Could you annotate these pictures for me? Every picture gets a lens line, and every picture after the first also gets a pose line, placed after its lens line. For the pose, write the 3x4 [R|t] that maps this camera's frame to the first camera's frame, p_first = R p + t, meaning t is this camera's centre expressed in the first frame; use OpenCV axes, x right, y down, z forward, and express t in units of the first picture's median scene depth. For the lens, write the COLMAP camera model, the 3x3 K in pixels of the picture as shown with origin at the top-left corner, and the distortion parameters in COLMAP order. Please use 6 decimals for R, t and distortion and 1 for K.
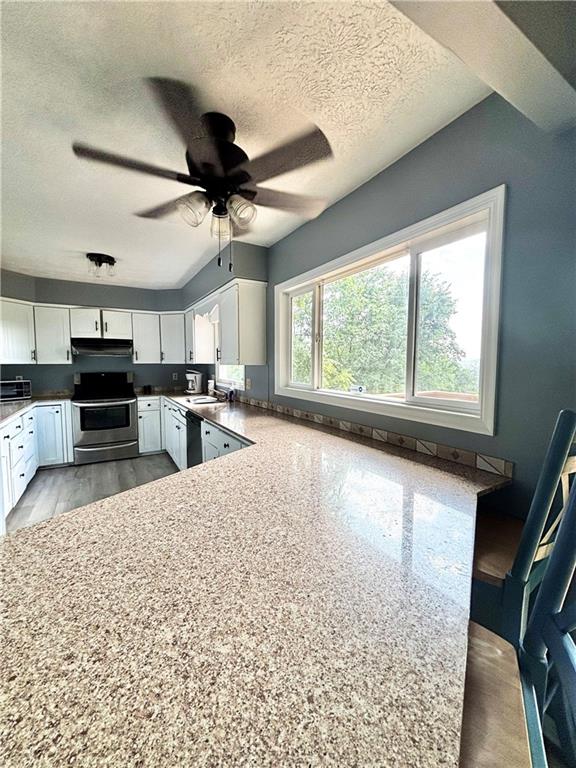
lens RADIAL K [[310.9, 0, 290.4], [0, 310.9, 383.4], [0, 0, 1]] dist [0.007989, -0.000095]
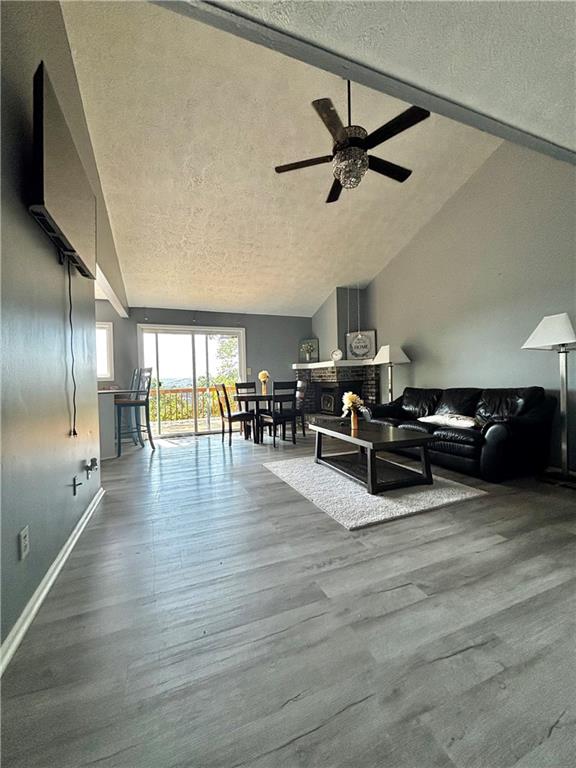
lens RADIAL K [[310.9, 0, 290.4], [0, 310.9, 383.4], [0, 0, 1]] dist [0.007989, -0.000095]
pose [[0.159178, -0.011533, 0.987183, -0.912216], [0.092612, 0.995697, -0.003301, 0.127933], [-0.982896, 0.091950, 0.159561, -0.581169]]
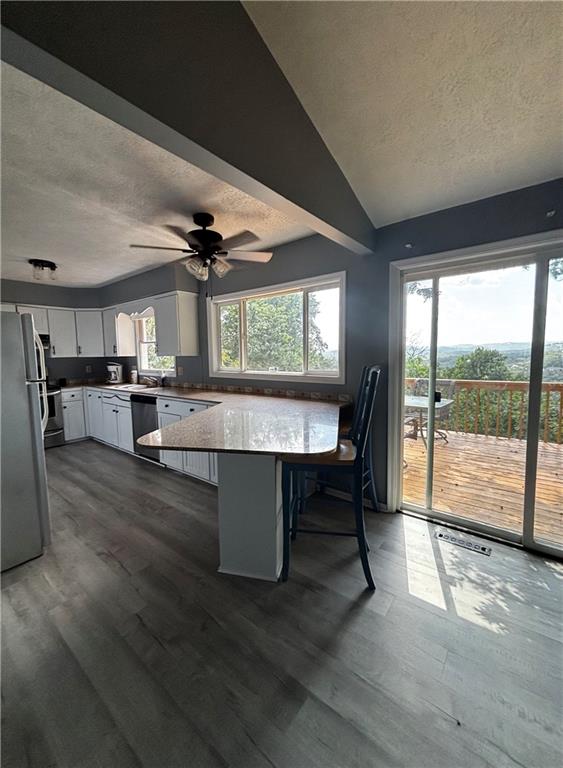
lens RADIAL K [[303.8, 0, 281.5], [0, 303.8, 384.0], [0, 0, 1]] dist [-0.012881, -0.000009]
pose [[0.934565, -0.048984, 0.352405, -0.151056], [0.038462, 0.998582, 0.036802, 0.019449], [-0.353708, -0.020840, 0.935124, -0.244007]]
